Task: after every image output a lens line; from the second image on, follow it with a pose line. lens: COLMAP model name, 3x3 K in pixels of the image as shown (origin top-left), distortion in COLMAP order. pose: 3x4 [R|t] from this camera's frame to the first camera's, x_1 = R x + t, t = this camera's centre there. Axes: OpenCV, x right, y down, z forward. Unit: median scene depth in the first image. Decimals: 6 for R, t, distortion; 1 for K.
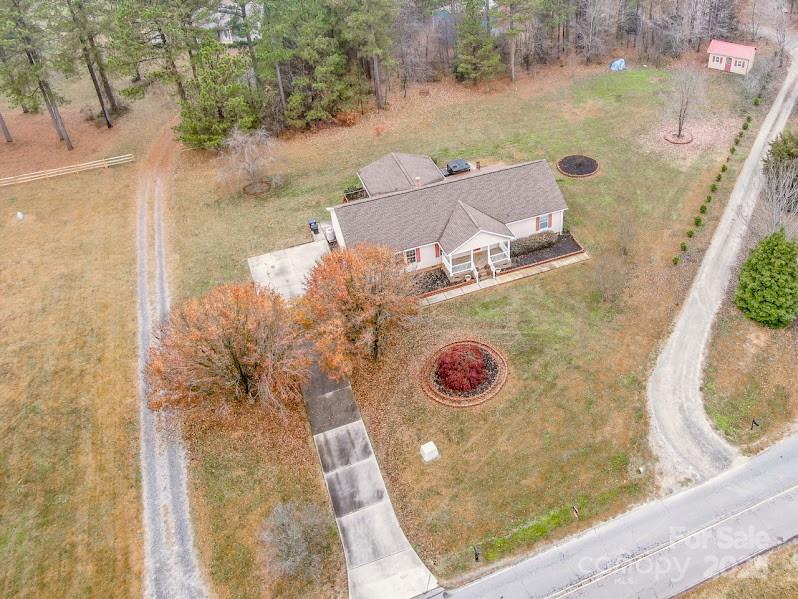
lens RADIAL K [[571.6, 0, 399.0], [0, 571.6, 299.5], [0, 0, 1]] dist [-0.008736, -0.001369]
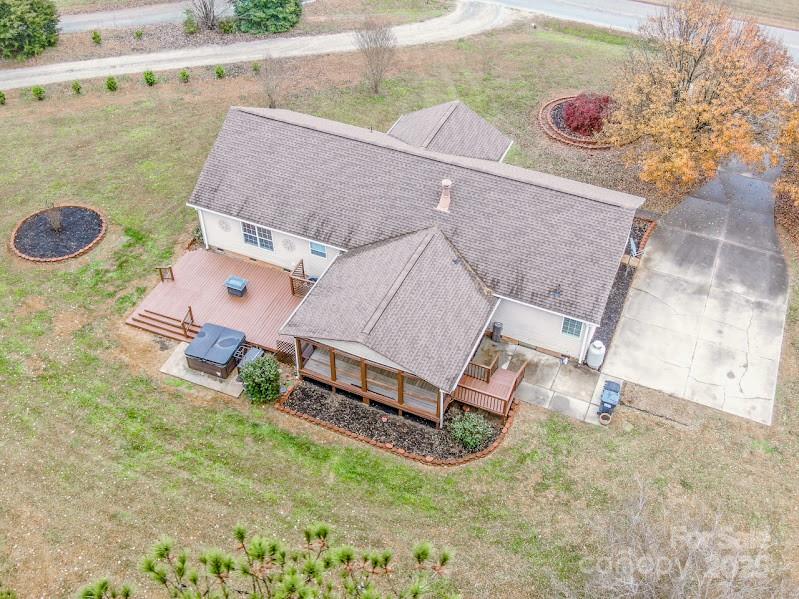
lens RADIAL K [[831.6, 0, 399.5], [0, 831.6, 299.5], [0, 0, 1]] dist [0.005175, 0.008089]
pose [[-0.734322, -0.467062, 0.492570, -0.345280], [0.471982, 0.170207, 0.865022, -0.869842], [-0.487857, 0.867688, 0.095458, 1.034724]]
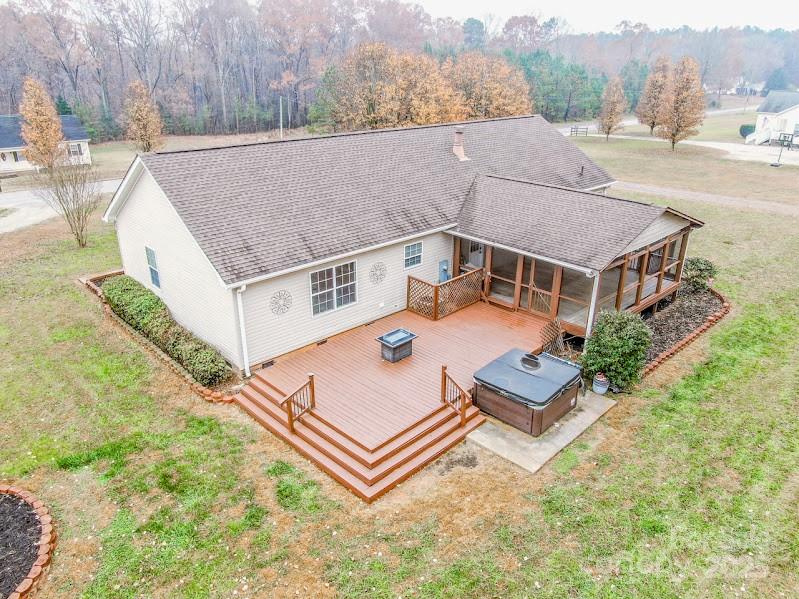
lens RADIAL K [[572.3, 0, 399.5], [0, 572.3, 299.5], [0, 0, 1]] dist [-0.008736, -0.001369]
pose [[-0.909235, 0.164937, -0.382214, 0.298738], [-0.280741, 0.434985, 0.855554, -0.542994], [0.307370, 0.885203, -0.349199, 1.272427]]
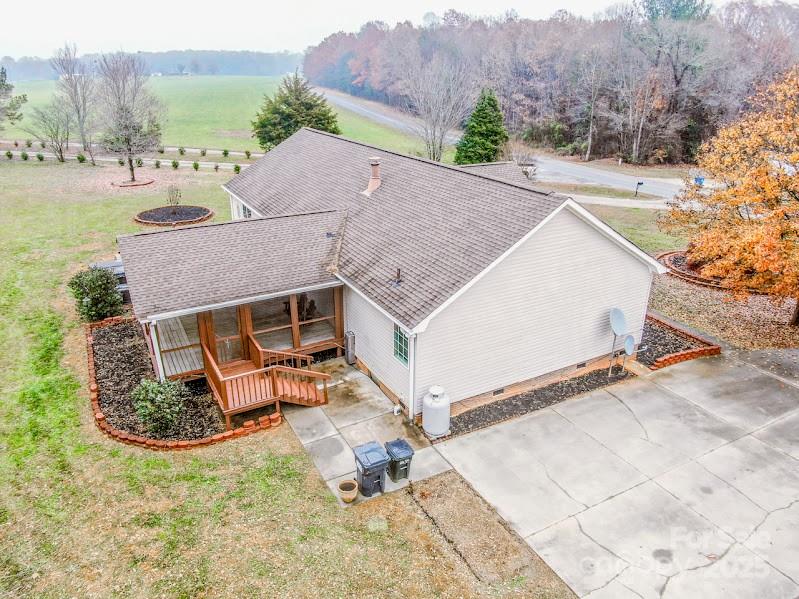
lens RADIAL K [[572.3, 0, 399.5], [0, 572.3, 299.5], [0, 0, 1]] dist [-0.008736, -0.001369]
pose [[-0.163795, -0.365279, 0.916375, -0.385121], [0.682252, 0.629004, 0.372676, -0.280621], [-0.712534, 0.686240, 0.146185, 0.989485]]
